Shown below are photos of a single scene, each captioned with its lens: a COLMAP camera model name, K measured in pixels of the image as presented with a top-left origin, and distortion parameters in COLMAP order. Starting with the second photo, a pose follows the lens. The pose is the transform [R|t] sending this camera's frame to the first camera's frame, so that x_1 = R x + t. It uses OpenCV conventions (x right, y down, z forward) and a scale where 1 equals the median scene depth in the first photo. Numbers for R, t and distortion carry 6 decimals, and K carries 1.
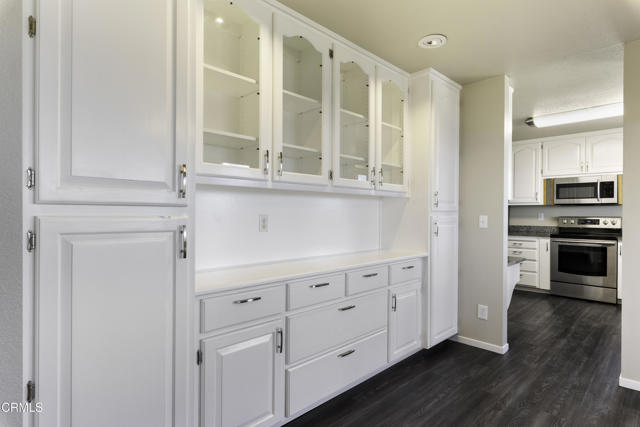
lens RADIAL K [[348.3, 0, 325.6], [0, 348.3, 213.0], [0, 0, 1]] dist [0.005087, 0.000349]
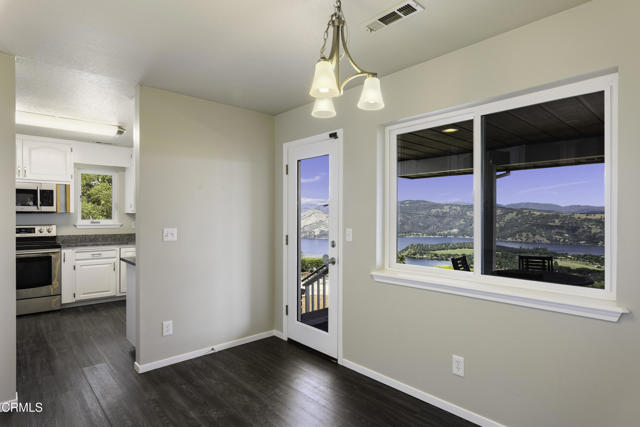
lens RADIAL K [[348.3, 0, 323.1], [0, 348.3, 216.5], [0, 0, 1]] dist [0.005087, 0.000349]
pose [[0.044161, 0.005122, 0.999011, -0.159341], [0.002524, 0.999983, -0.005238, -0.006306], [-0.999021, 0.002753, 0.044147, 0.165772]]
